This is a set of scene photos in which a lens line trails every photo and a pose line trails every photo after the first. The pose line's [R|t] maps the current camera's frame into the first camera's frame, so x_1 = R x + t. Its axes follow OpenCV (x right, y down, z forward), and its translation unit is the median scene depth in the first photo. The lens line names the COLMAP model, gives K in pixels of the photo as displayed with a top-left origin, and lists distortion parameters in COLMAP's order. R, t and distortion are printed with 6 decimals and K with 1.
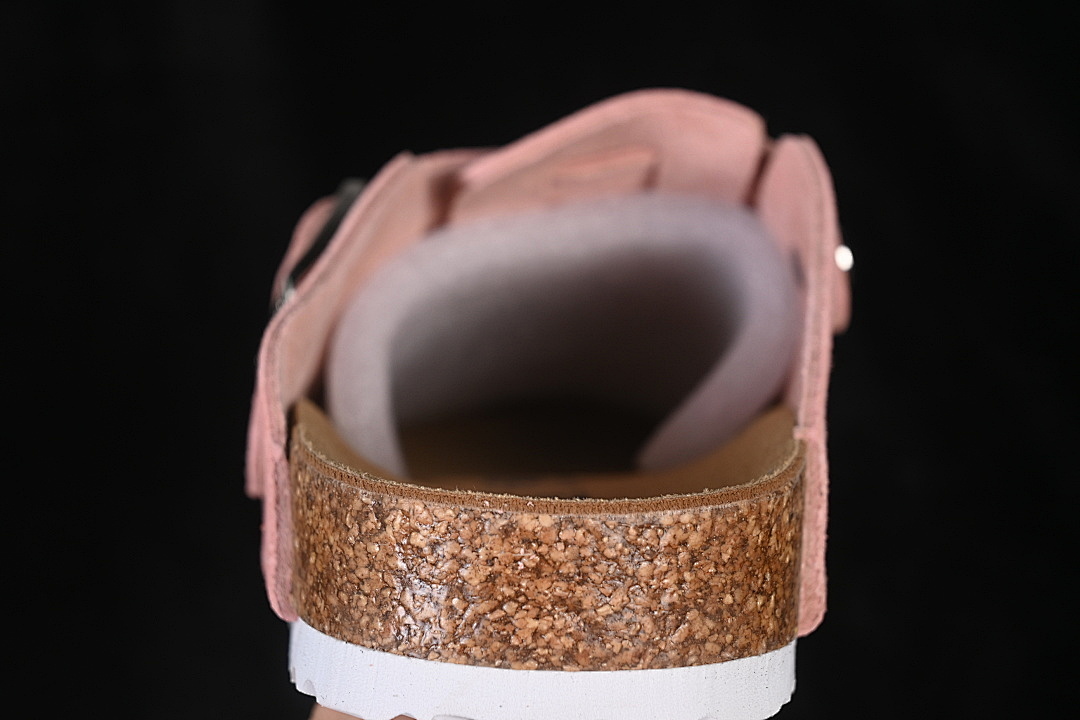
lens RADIAL K [[2389.6, 0, 540.7], [0, 2389.6, 360.1], [0, 0, 1]] dist [-0.115531, 0.000000]
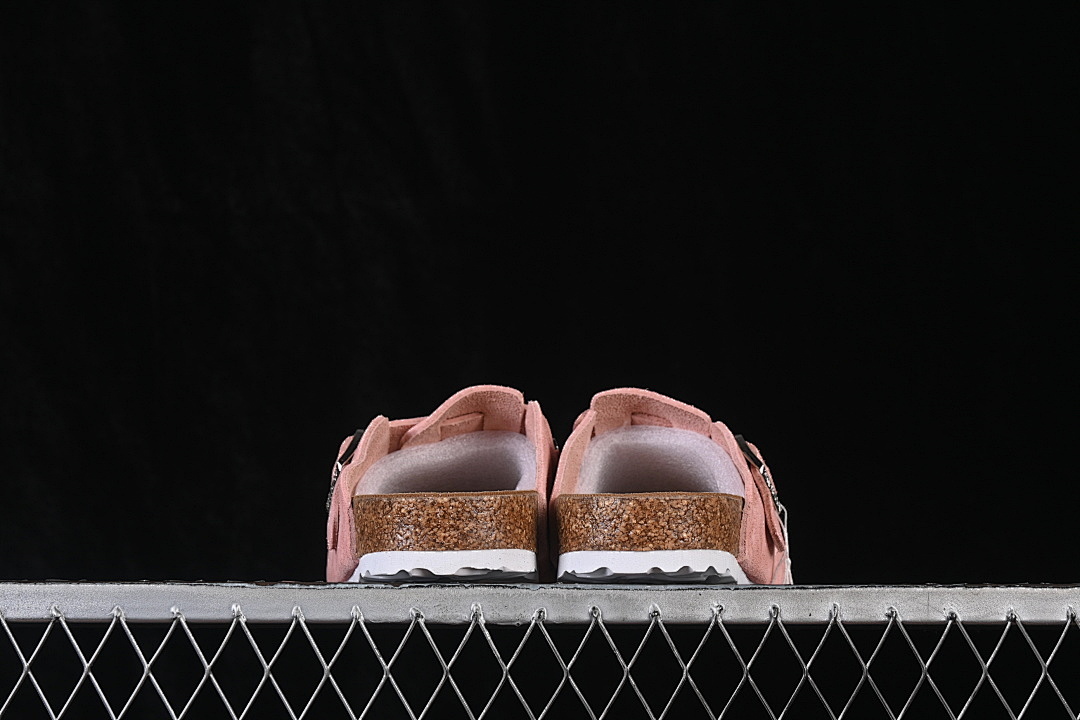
lens RADIAL K [[2389.6, 0, 538.9], [0, 2389.6, 357.8], [0, 0, 1]] dist [-0.115531, 0.000000]
pose [[0.997030, -0.051596, 0.057176, -0.043672], [0.062627, 0.975258, -0.212014, 0.538524], [-0.044822, 0.214965, 0.975593, -1.995766]]
